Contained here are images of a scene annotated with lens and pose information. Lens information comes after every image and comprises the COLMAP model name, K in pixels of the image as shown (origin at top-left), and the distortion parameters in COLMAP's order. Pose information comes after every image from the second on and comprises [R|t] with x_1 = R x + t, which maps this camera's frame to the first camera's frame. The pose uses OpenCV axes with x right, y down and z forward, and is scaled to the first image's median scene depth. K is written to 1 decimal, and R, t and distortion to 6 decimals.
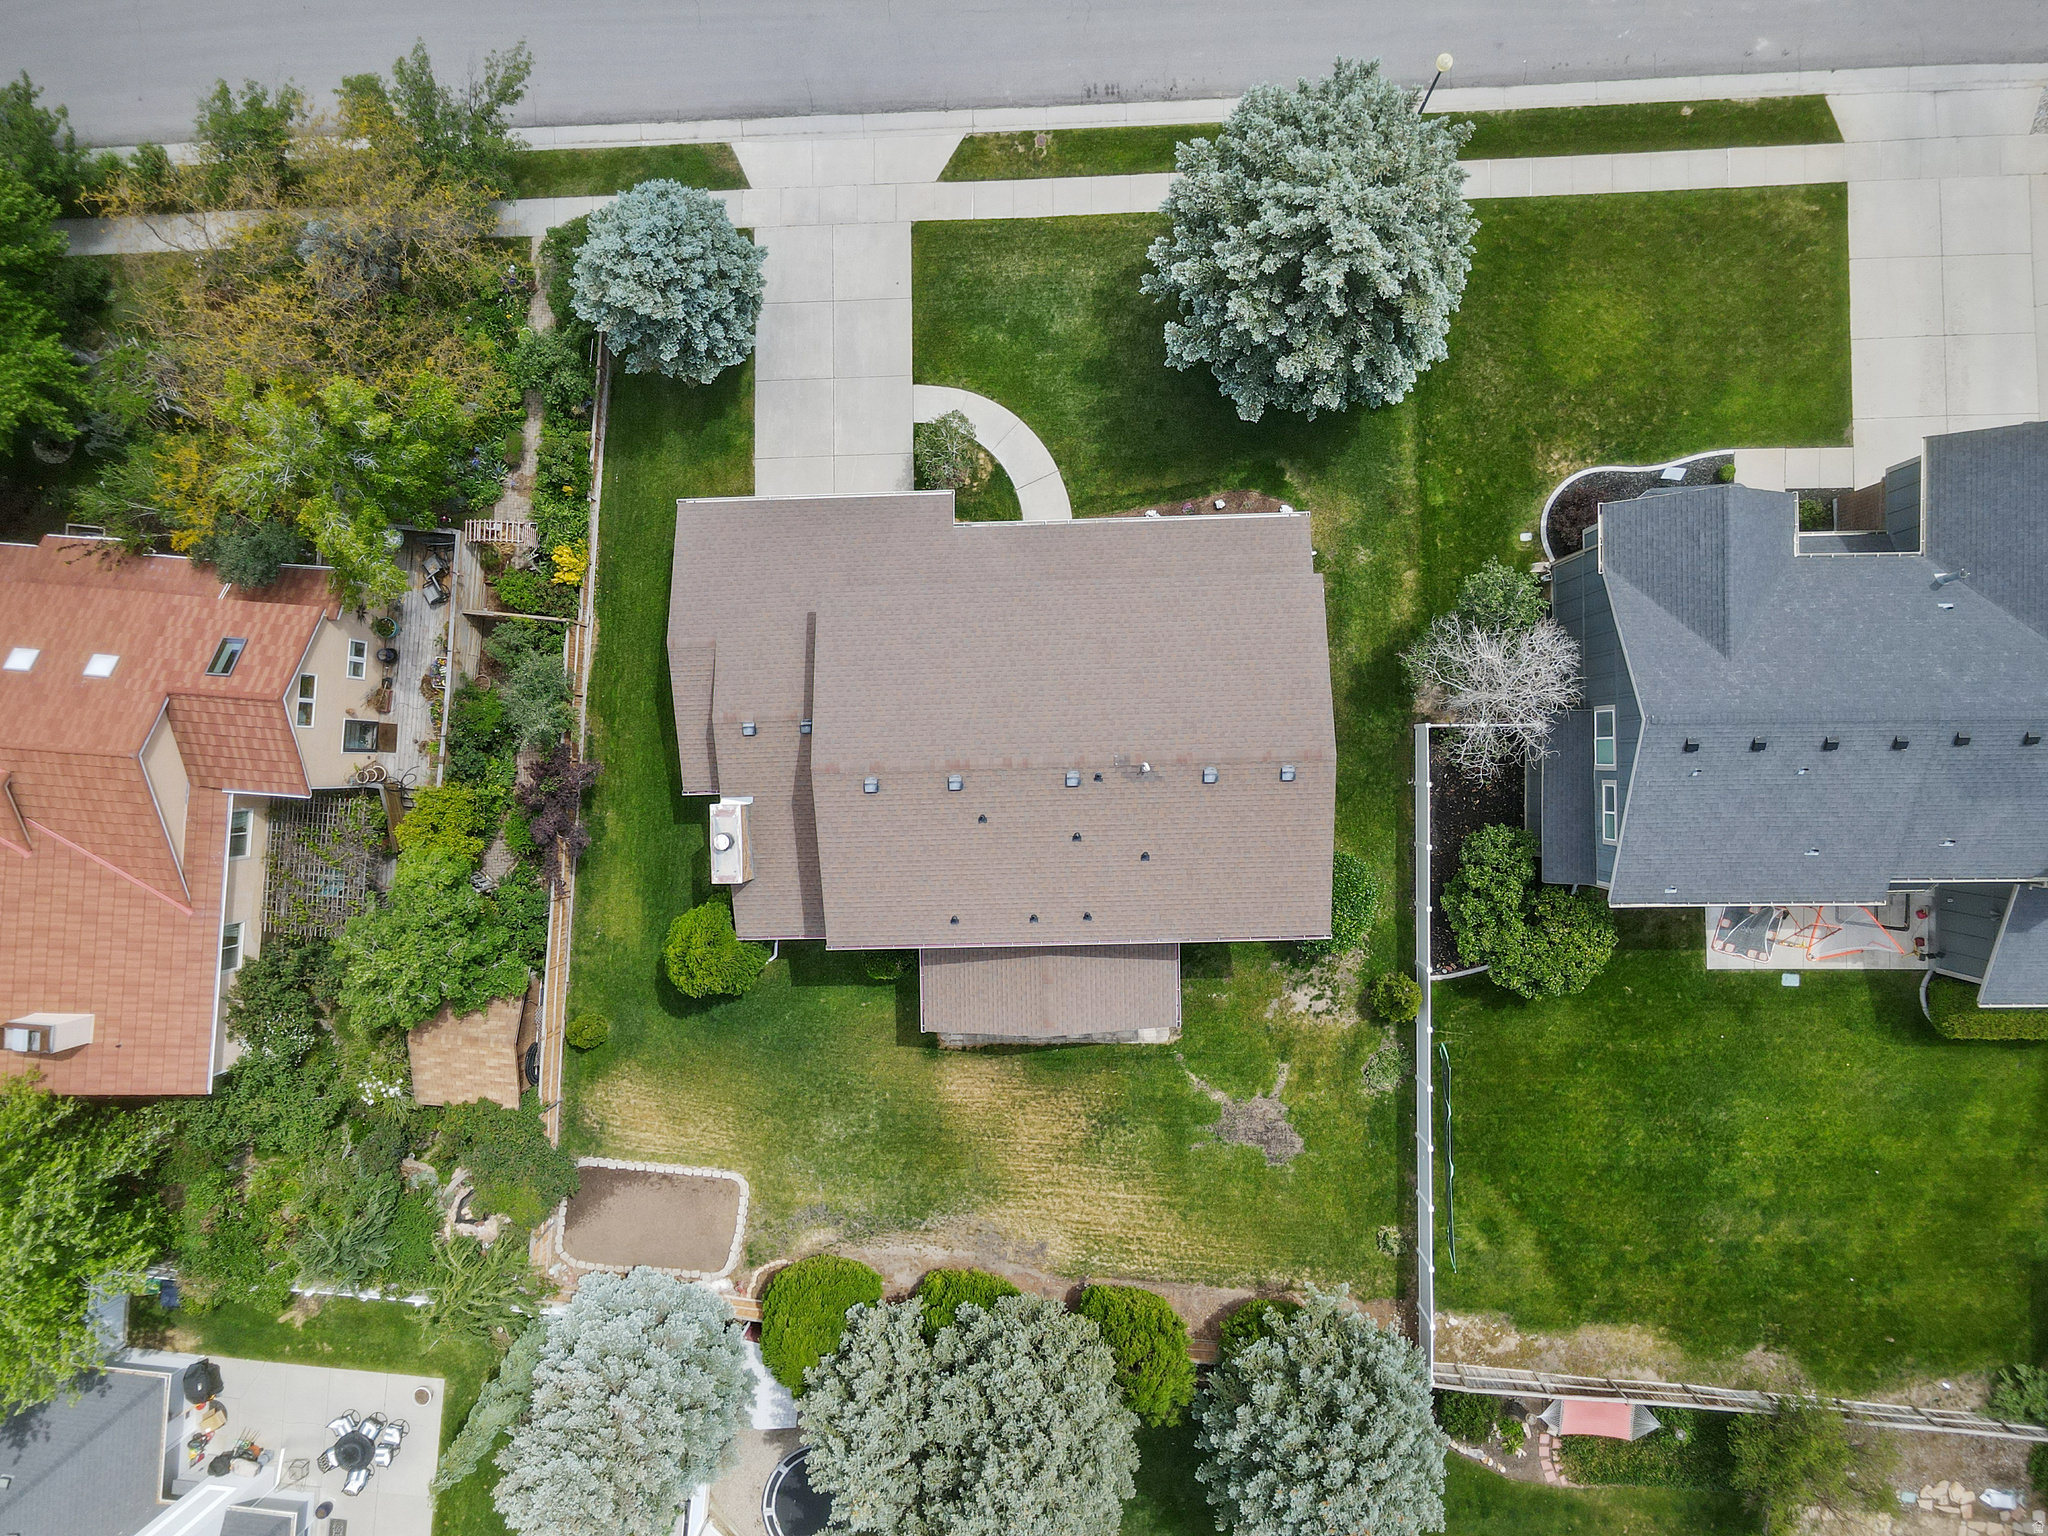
lens RADIAL K [[1507.9, 0, 1039.5], [0, 1507.9, 772.3], [0, 0, 1]] dist [0.010036, 0.012495]
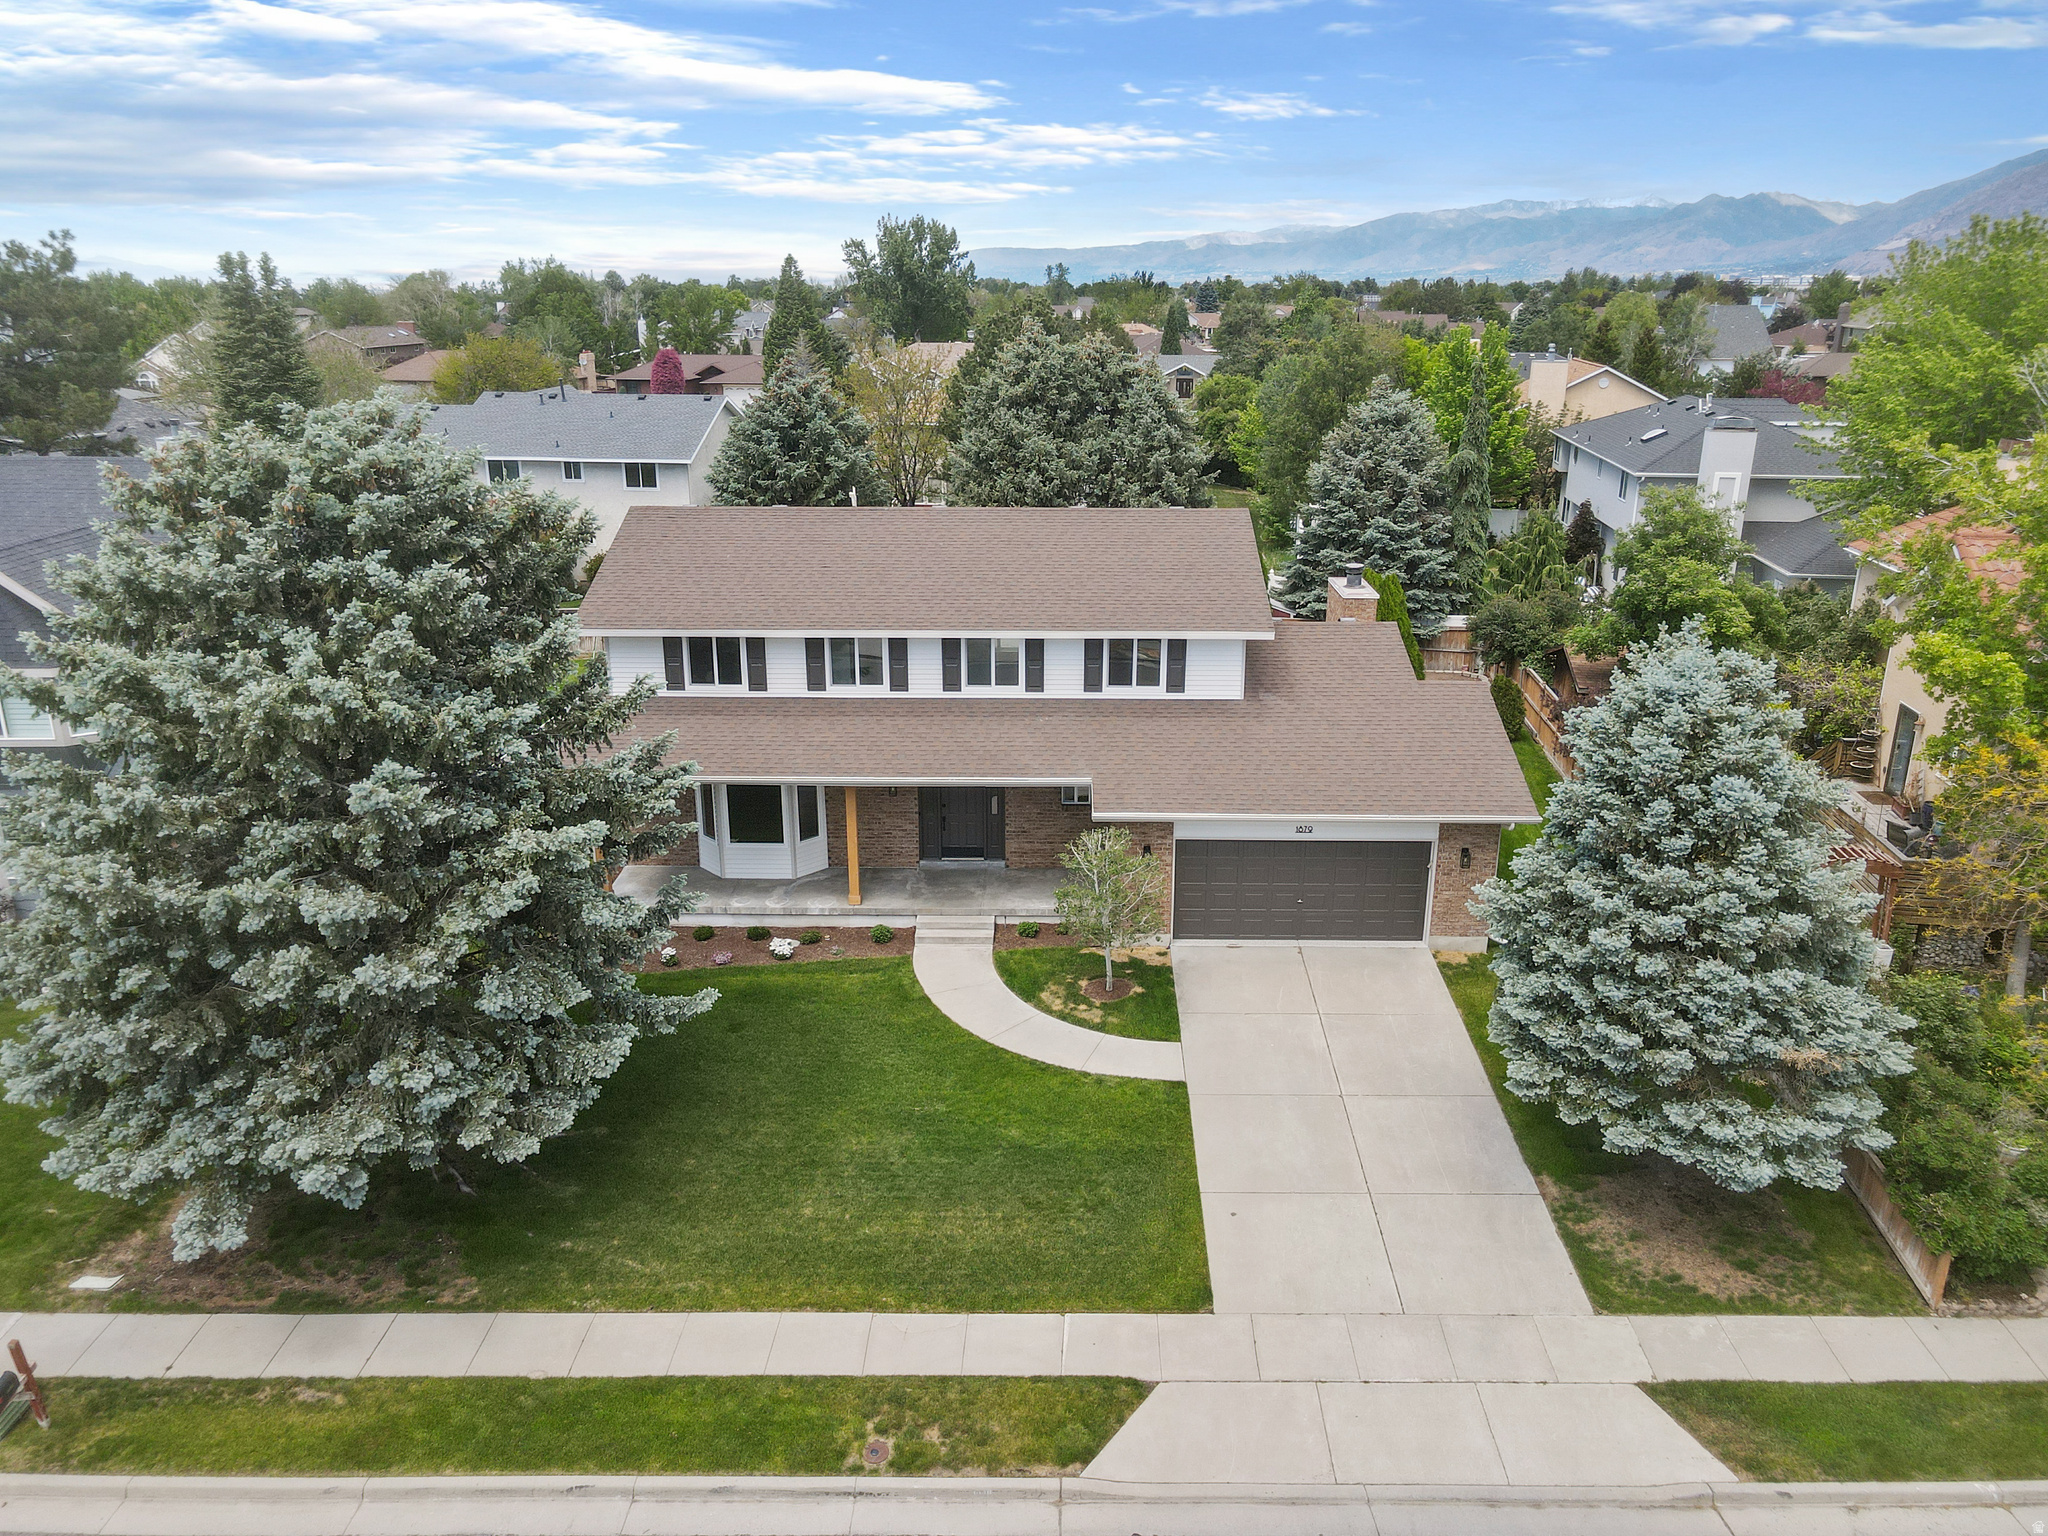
lens RADIAL K [[1507.9, 0, 1039.5], [0, 1507.9, 772.3], [0, 0, 1]] dist [0.010036, 0.012495]
pose [[-0.998770, 0.016441, 0.046771, -0.059043], [0.039209, -0.315390, 0.948152, -0.715354], [0.030340, 0.948820, 0.314357, 0.727374]]
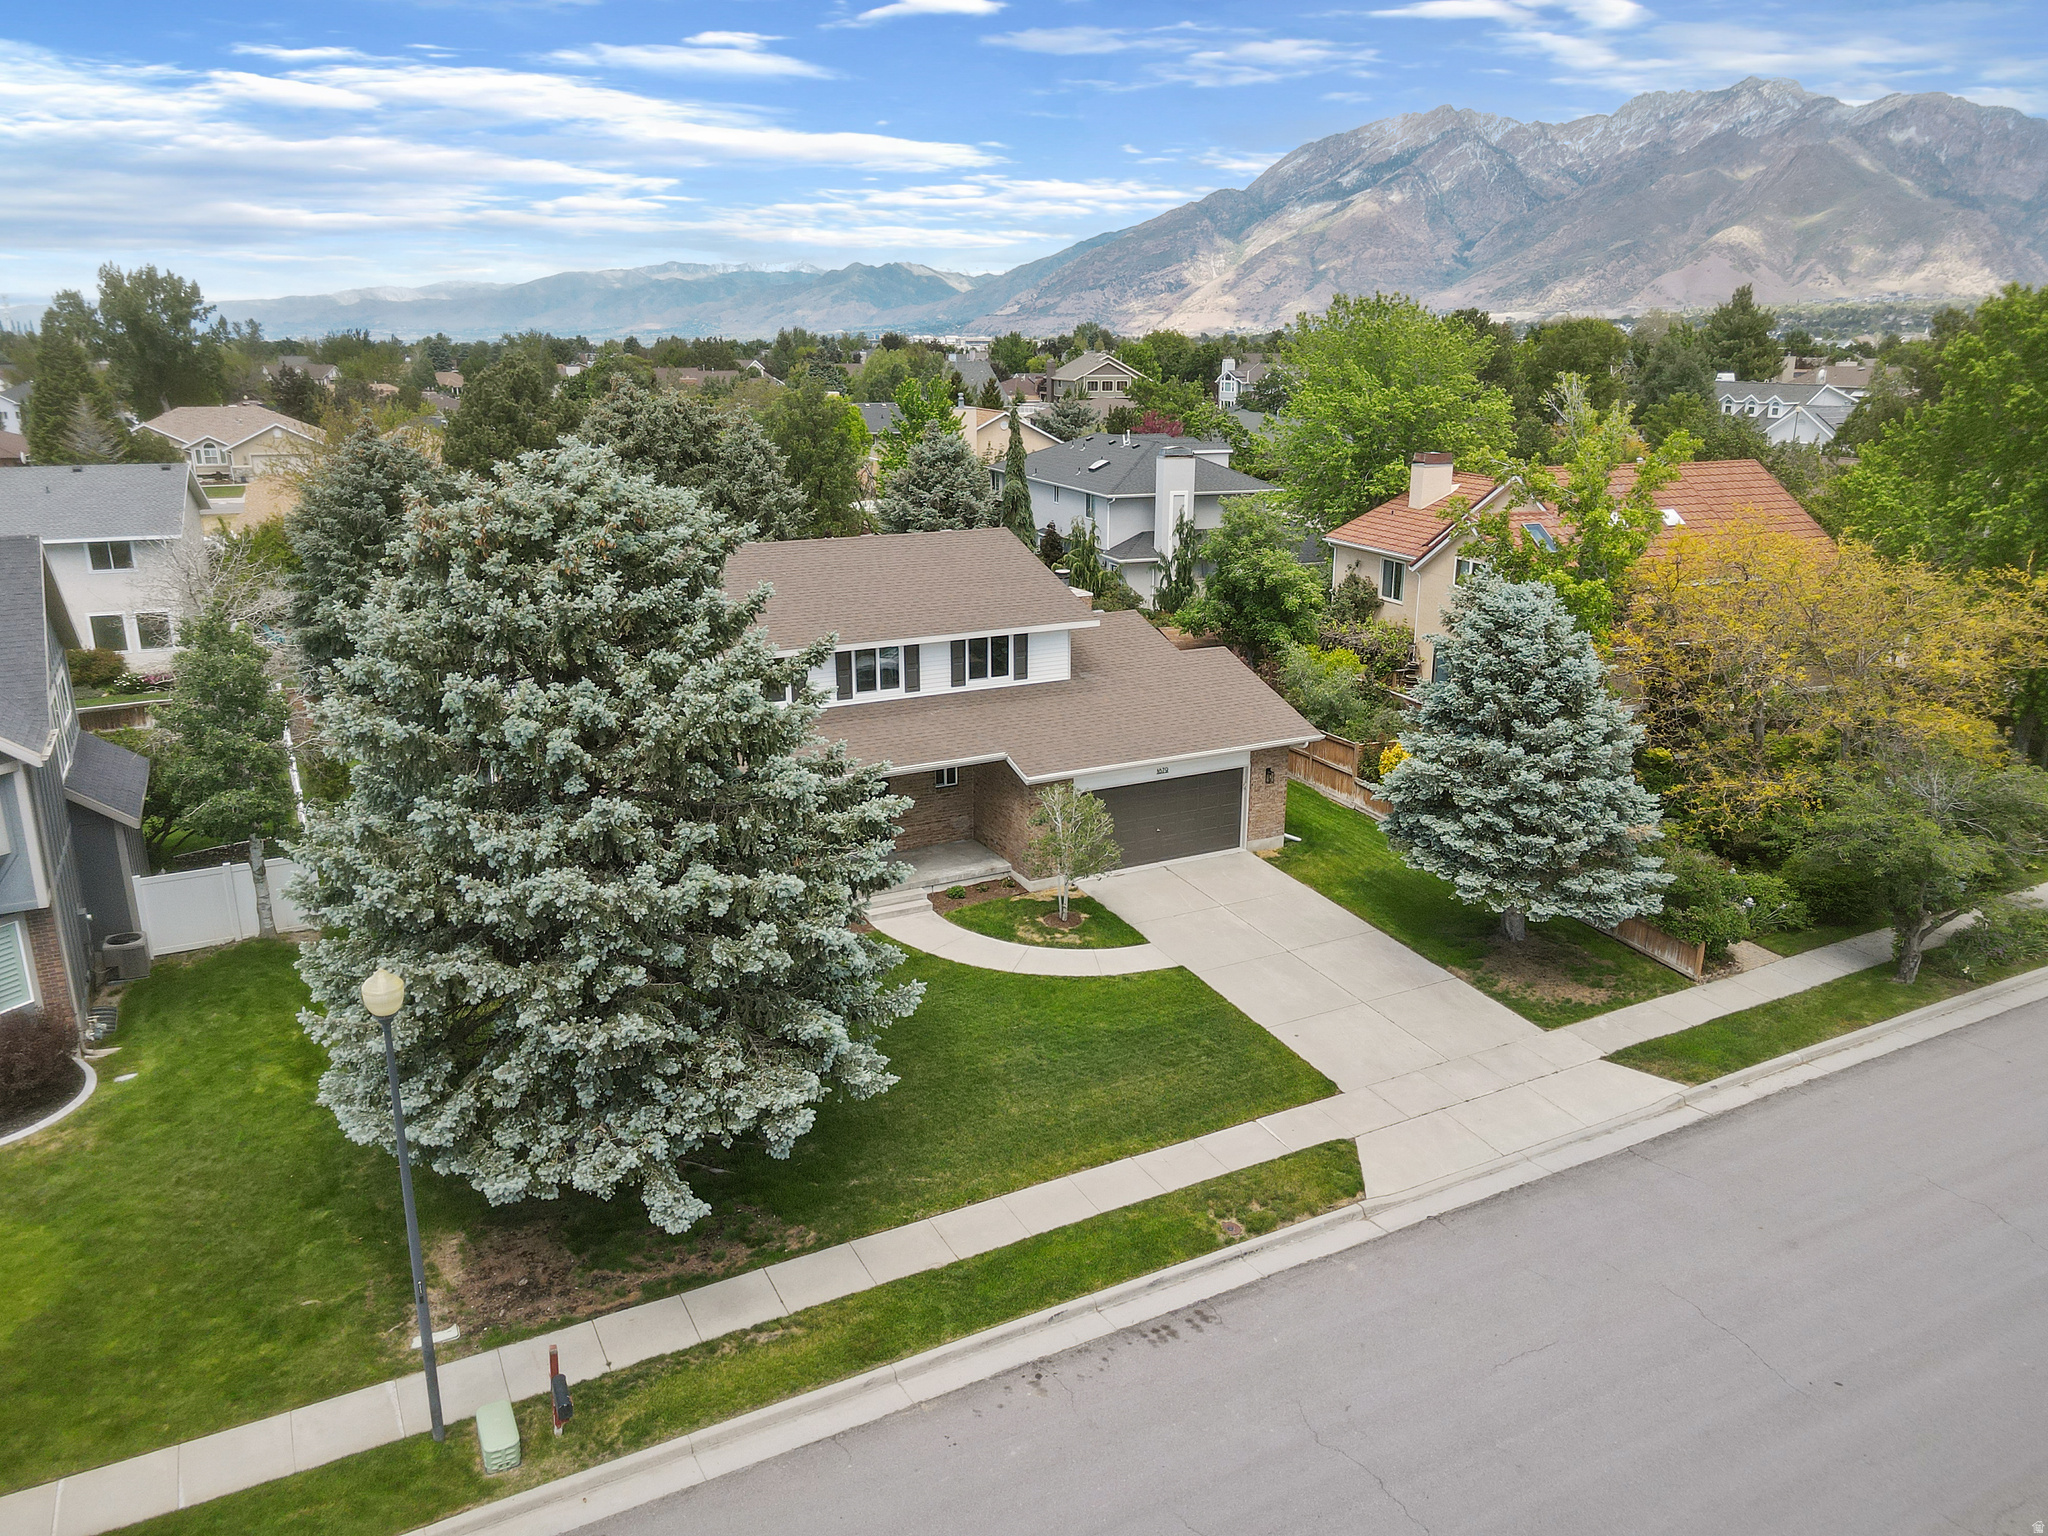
lens RADIAL K [[1507.9, 0, 1039.5], [0, 1507.9, 772.3], [0, 0, 1]] dist [0.010036, 0.012495]
pose [[-0.889896, 0.155362, -0.428892, 0.239738], [-0.455488, -0.251464, 0.853989, -0.765256], [0.024826, 0.955316, 0.294542, 0.718021]]
